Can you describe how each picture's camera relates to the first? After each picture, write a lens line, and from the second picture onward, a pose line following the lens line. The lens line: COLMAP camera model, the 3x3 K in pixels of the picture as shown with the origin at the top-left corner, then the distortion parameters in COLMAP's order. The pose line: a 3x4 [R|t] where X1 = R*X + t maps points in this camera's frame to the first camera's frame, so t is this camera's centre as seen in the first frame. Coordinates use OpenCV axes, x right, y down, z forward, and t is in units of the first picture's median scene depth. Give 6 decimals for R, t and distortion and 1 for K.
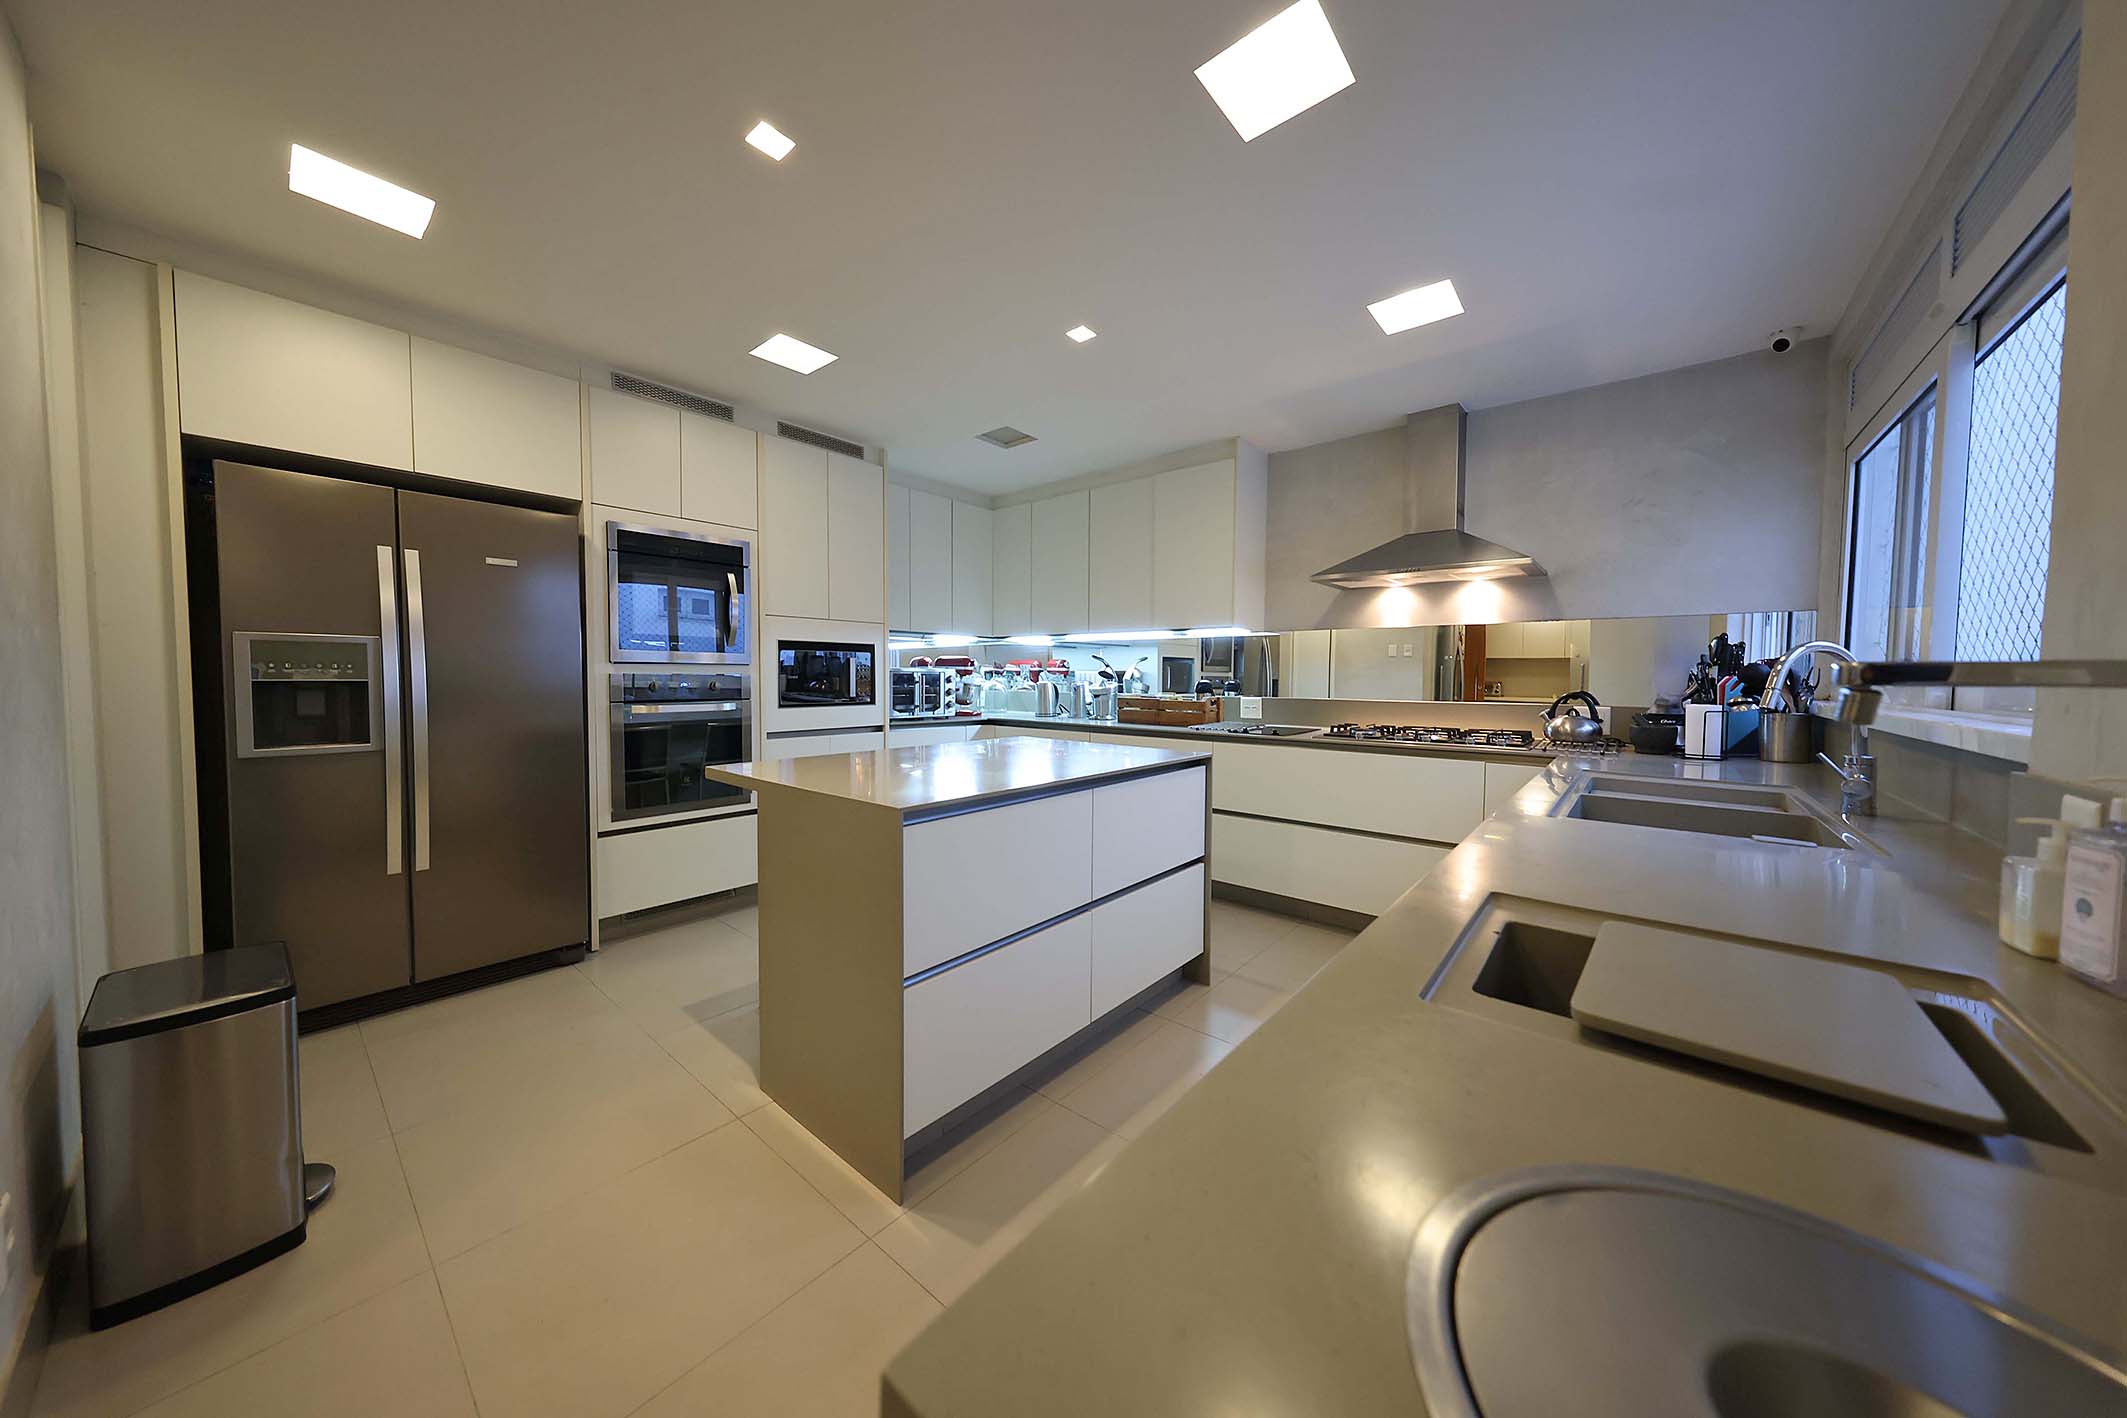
lens RADIAL K [[685.6, 0, 1061.2], [0, 685.6, 704.8], [0, 0, 1]] dist [0.000176, -0.000018]
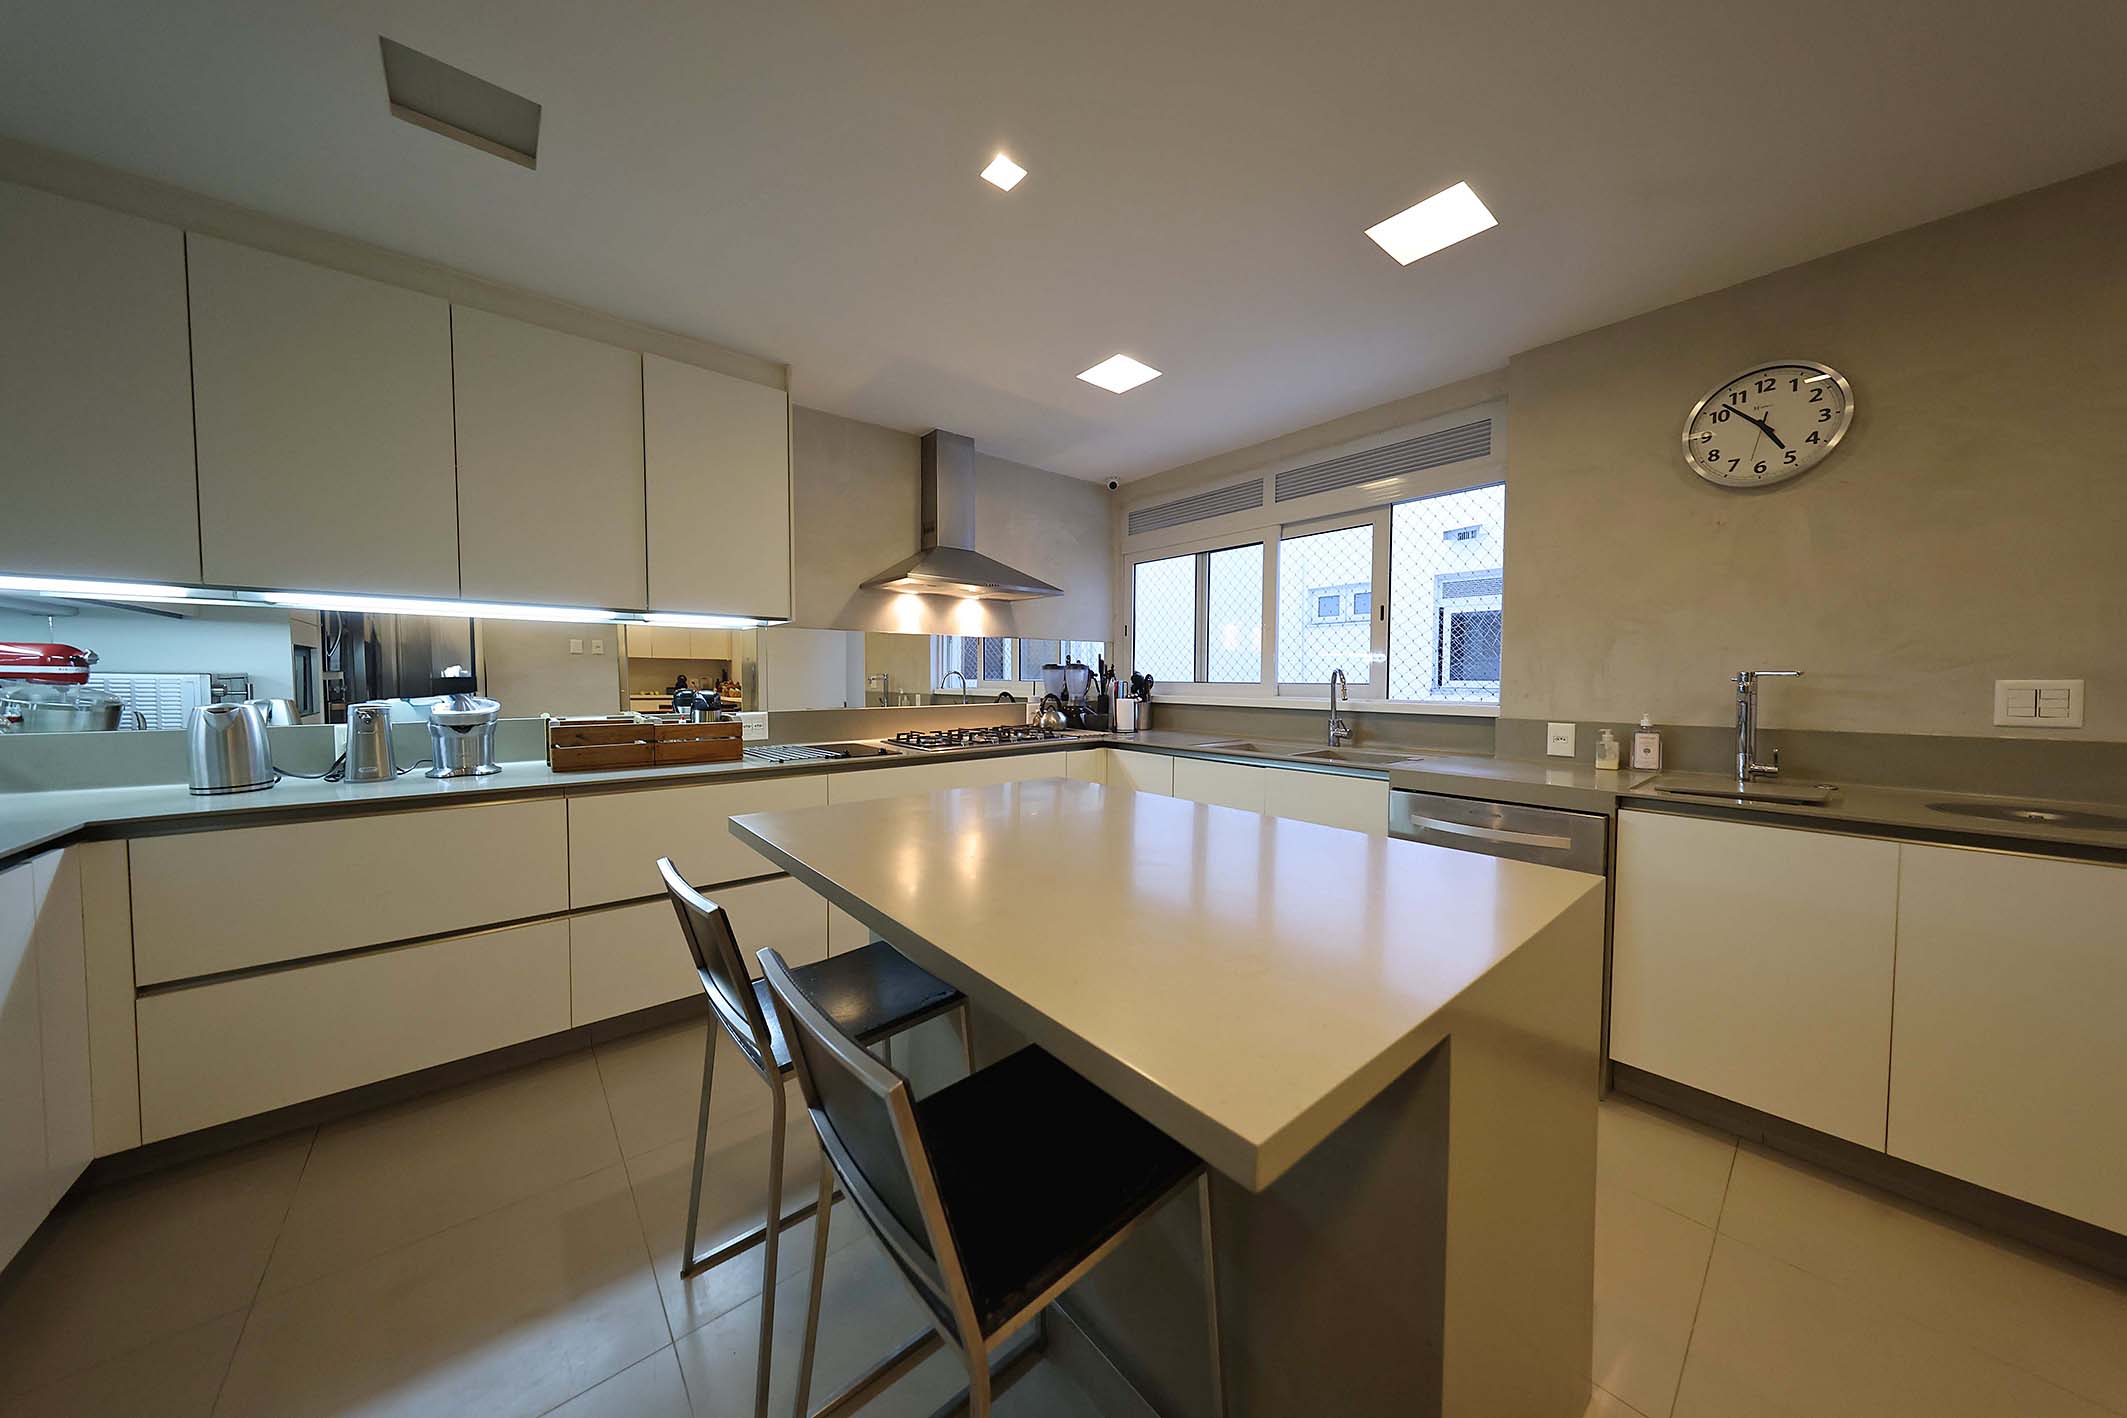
lens RADIAL K [[660.7, 0, 1040.1], [0, 660.7, 690.4], [0, 0, 1]] dist [-0.001249, -0.000017]
pose [[0.175762, -0.027600, 0.984046, -0.548376], [0.041427, 0.998929, 0.020618, -0.053296], [-0.983561, 0.037142, 0.176717, 0.822874]]
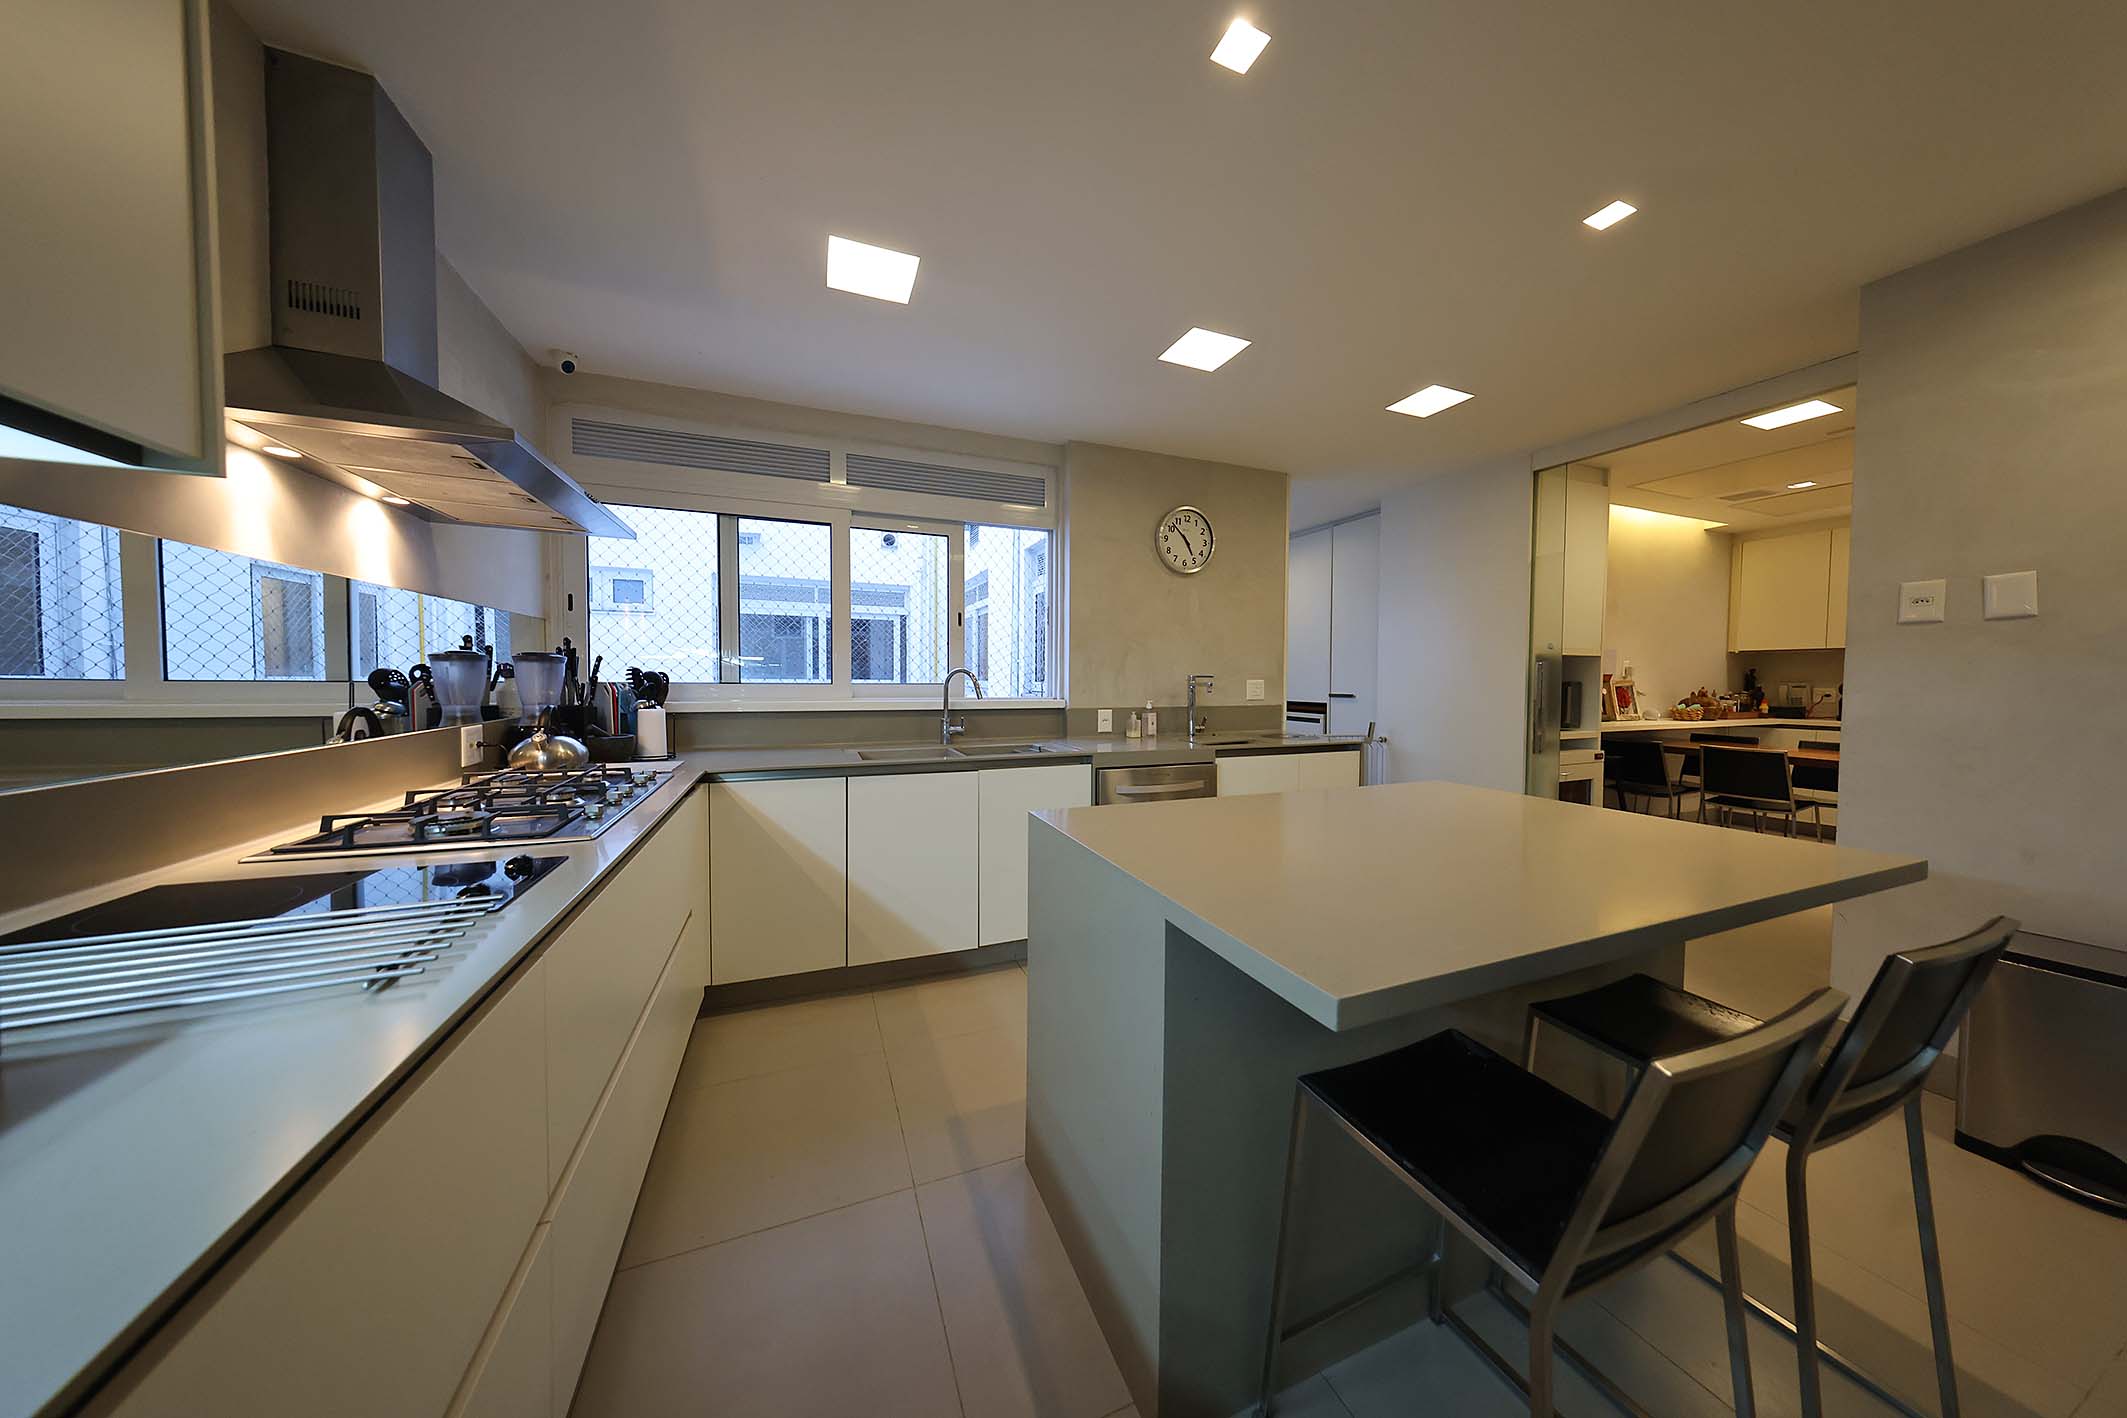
lens RADIAL K [[645.6, 0, 1064.9], [0, 645.6, 698.8], [0, 0, 1]] dist [0.000383, -0.000016]
pose [[-0.888010, -0.029157, 0.458898, -0.089367], [0.005985, 0.997170, 0.074938, -0.077298], [-0.459784, 0.069292, -0.885323, 1.418068]]
